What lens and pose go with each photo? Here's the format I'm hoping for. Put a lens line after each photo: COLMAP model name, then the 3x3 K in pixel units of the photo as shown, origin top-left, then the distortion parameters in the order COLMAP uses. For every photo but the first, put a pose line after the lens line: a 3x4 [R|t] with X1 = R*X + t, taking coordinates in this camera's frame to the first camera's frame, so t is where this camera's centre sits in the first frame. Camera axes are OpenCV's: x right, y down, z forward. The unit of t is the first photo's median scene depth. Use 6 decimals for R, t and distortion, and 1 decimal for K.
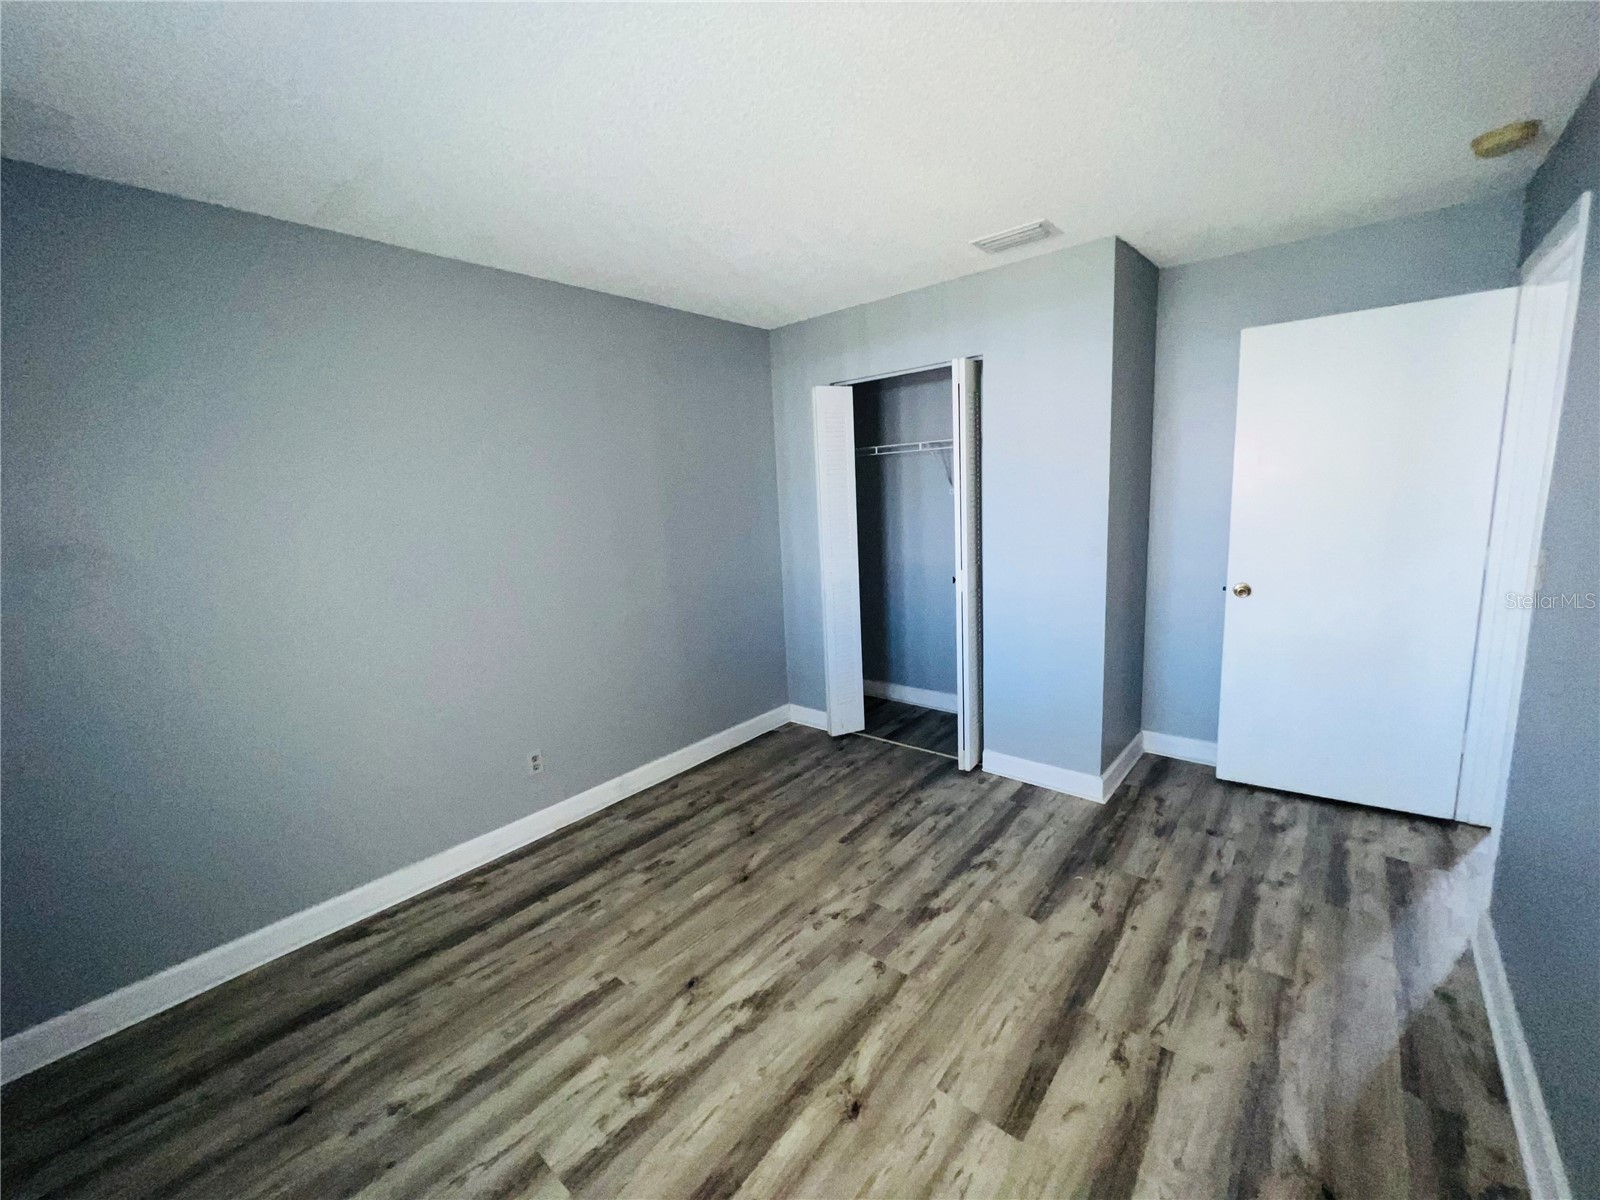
lens RADIAL K [[639.5, 0, 800.5], [0, 639.5, 615.2], [0, 0, 1]] dist [-0.001460, -0.000290]
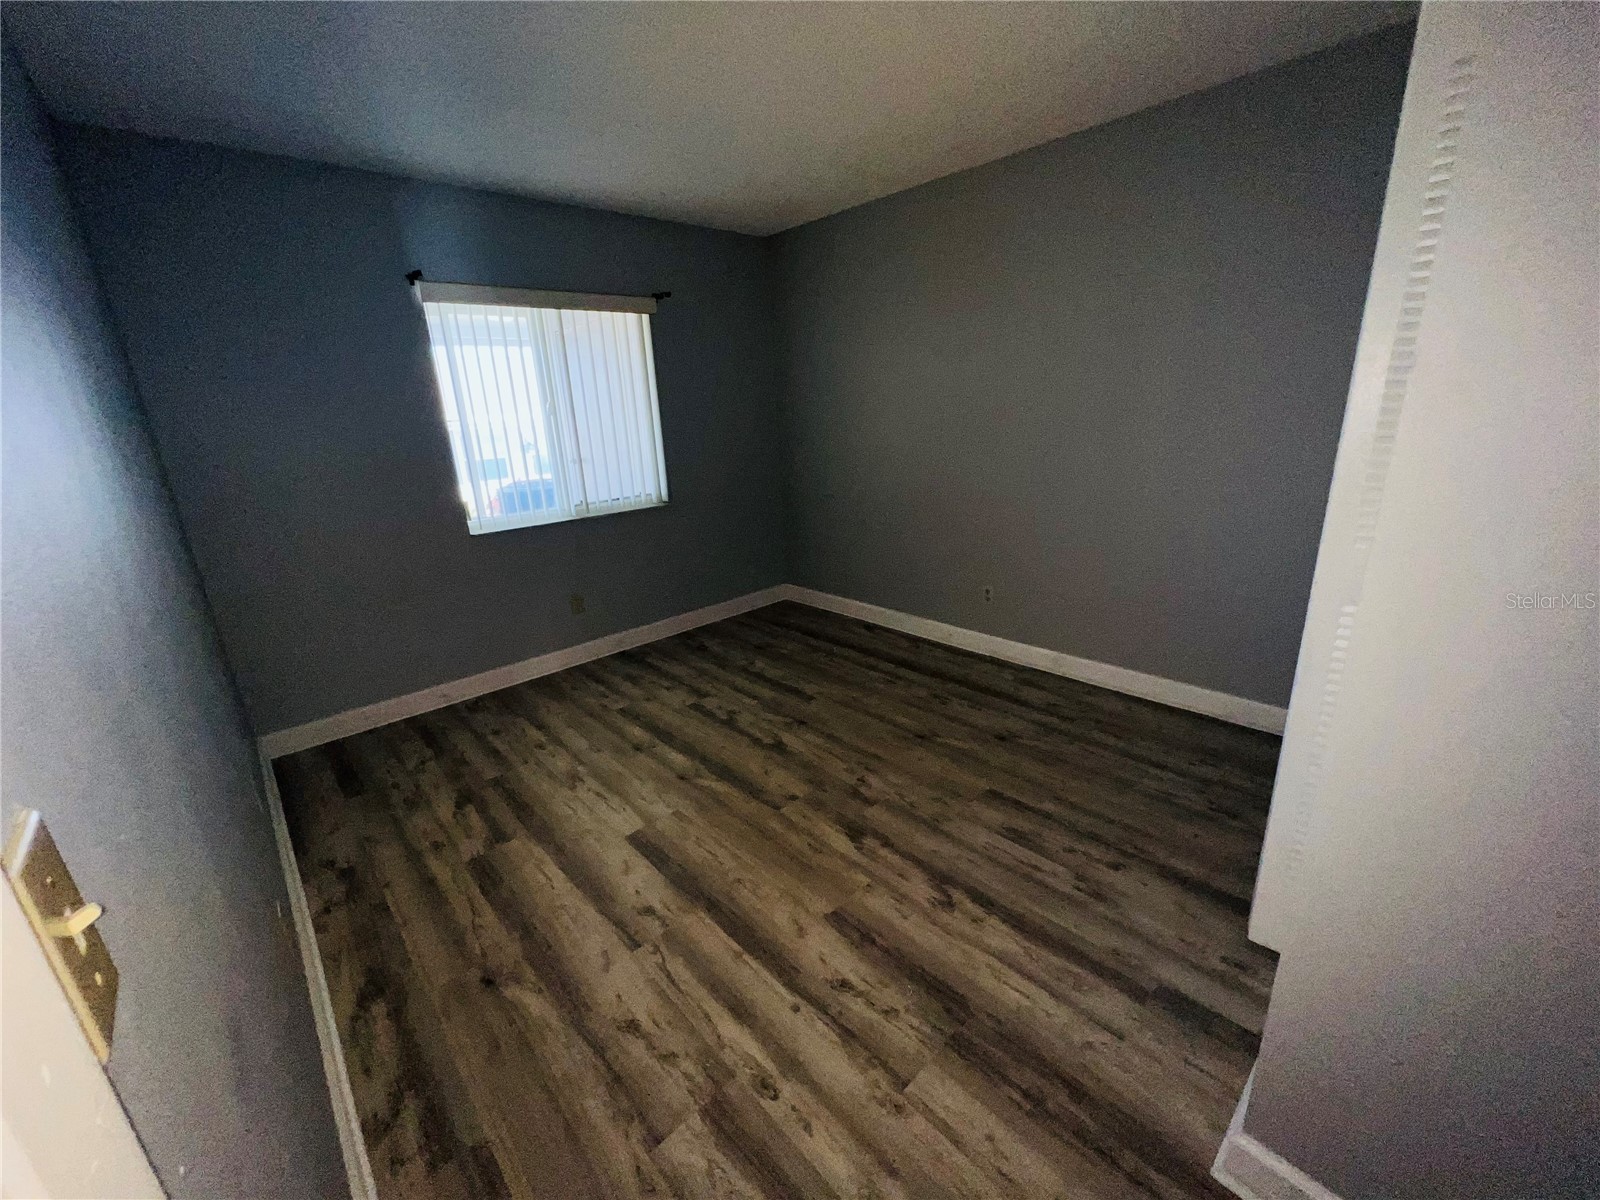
lens RADIAL K [[639.5, 0, 796.2], [0, 639.5, 590.3], [0, 0, 1]] dist [-0.001460, -0.000290]
pose [[-0.120995, 0.334497, -0.934597, 1.030865], [-0.138398, 0.926634, 0.349564, -0.207946], [0.982958, 0.171642, -0.065824, 0.951969]]
